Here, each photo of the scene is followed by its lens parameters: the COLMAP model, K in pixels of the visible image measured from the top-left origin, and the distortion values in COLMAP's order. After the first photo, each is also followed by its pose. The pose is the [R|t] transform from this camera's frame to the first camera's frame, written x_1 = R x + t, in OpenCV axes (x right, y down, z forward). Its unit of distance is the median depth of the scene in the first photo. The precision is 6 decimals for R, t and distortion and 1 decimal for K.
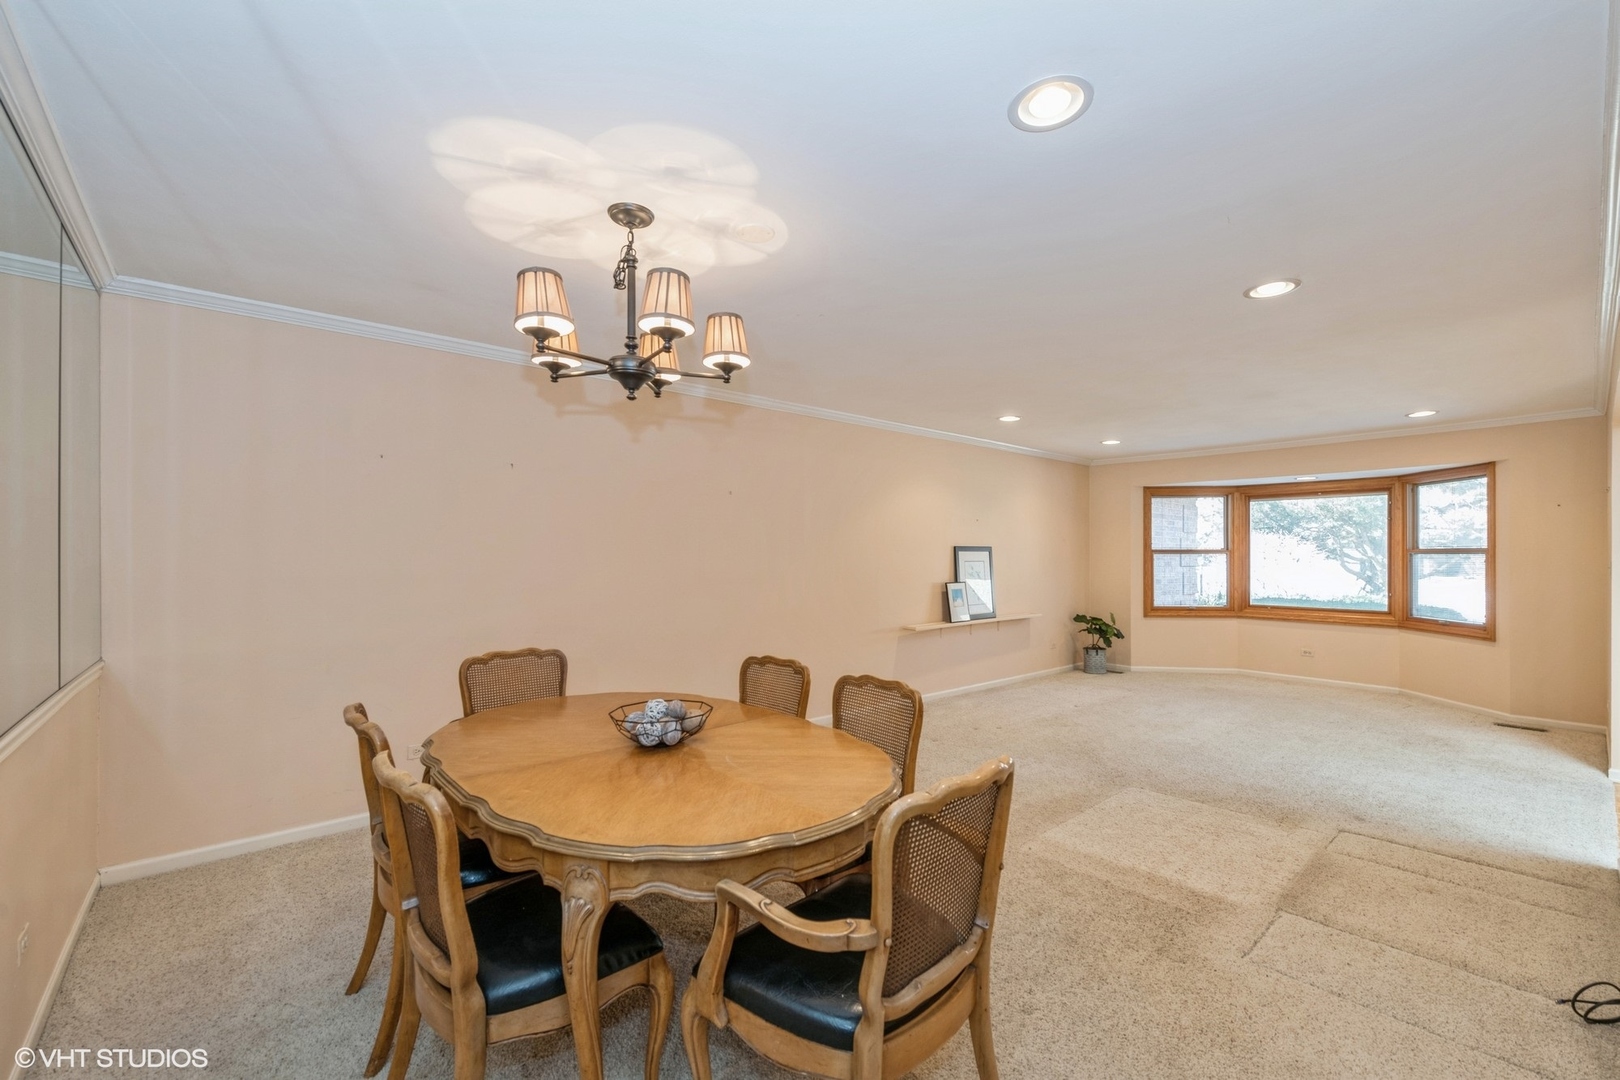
lens RADIAL K [[688.7, 0, 809.6], [0, 688.7, 547.3], [0, 0, 1]] dist [-0.001644, -0.000231]
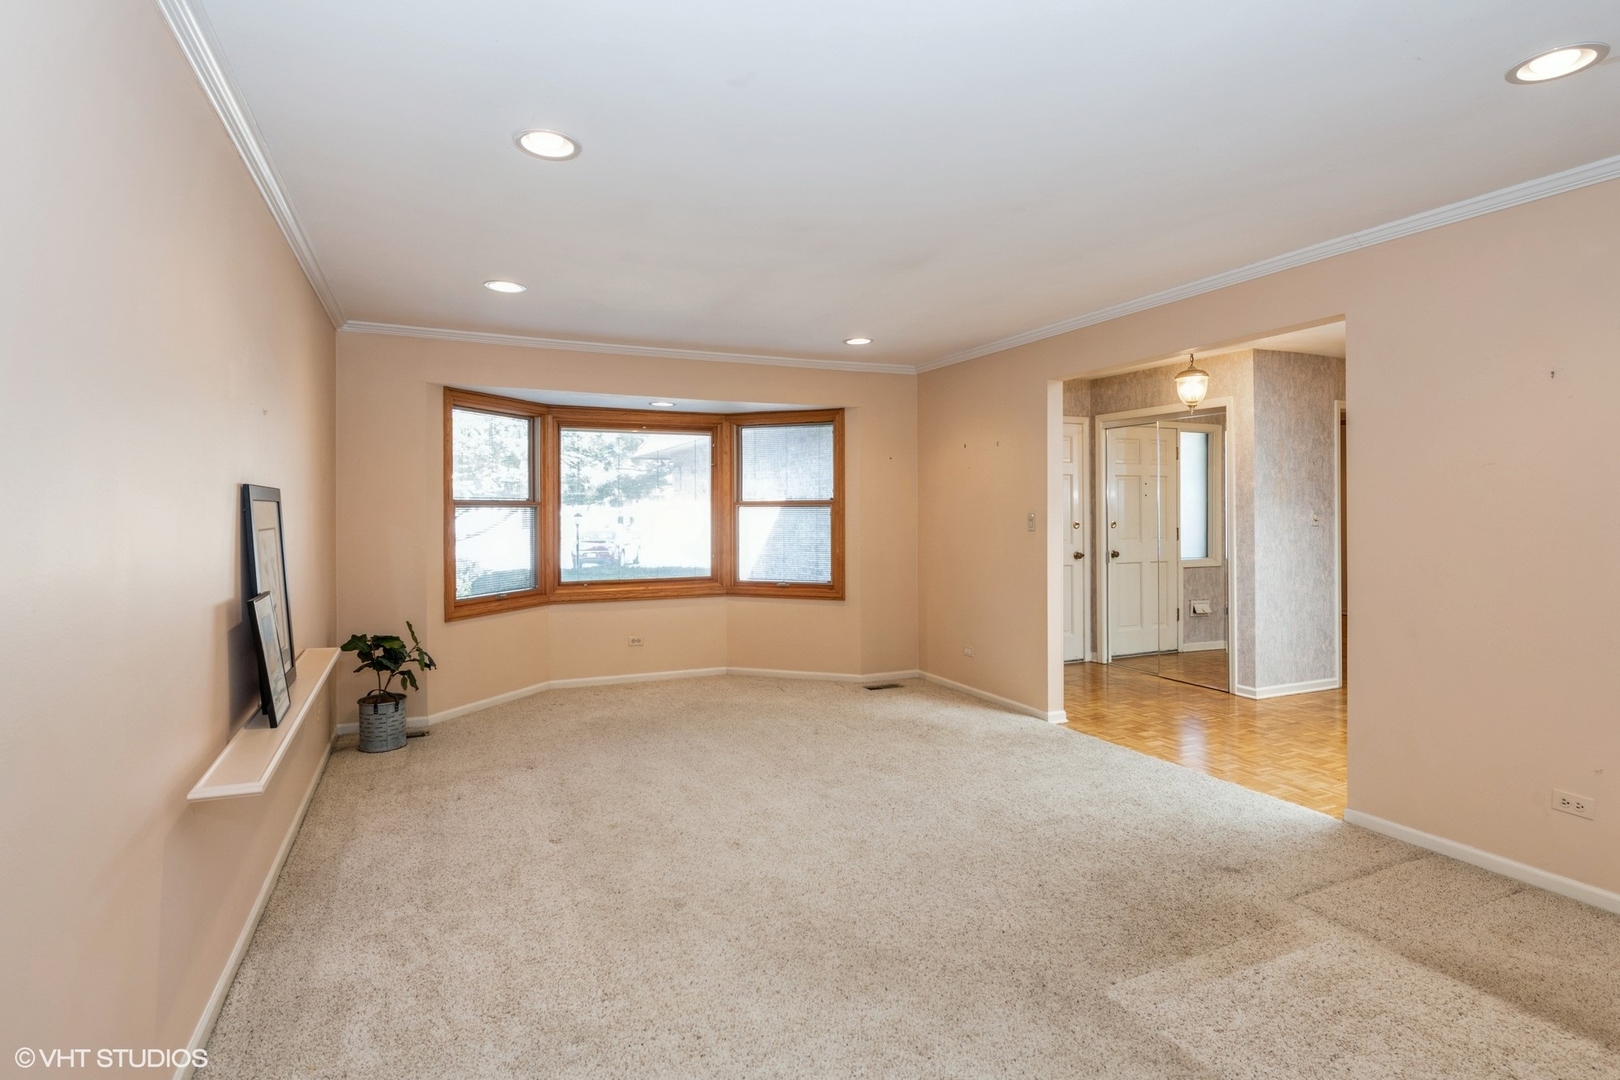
lens RADIAL K [[833.0, 0, 813.2], [0, 833.0, 501.2], [0, 0, 1]] dist [-0.003475, -0.000214]
pose [[0.271524, 0.005993, 0.962413, -0.088926], [-0.008310, 0.999958, -0.003882, 0.005568], [-0.962396, -0.006943, 0.271562, 0.613409]]
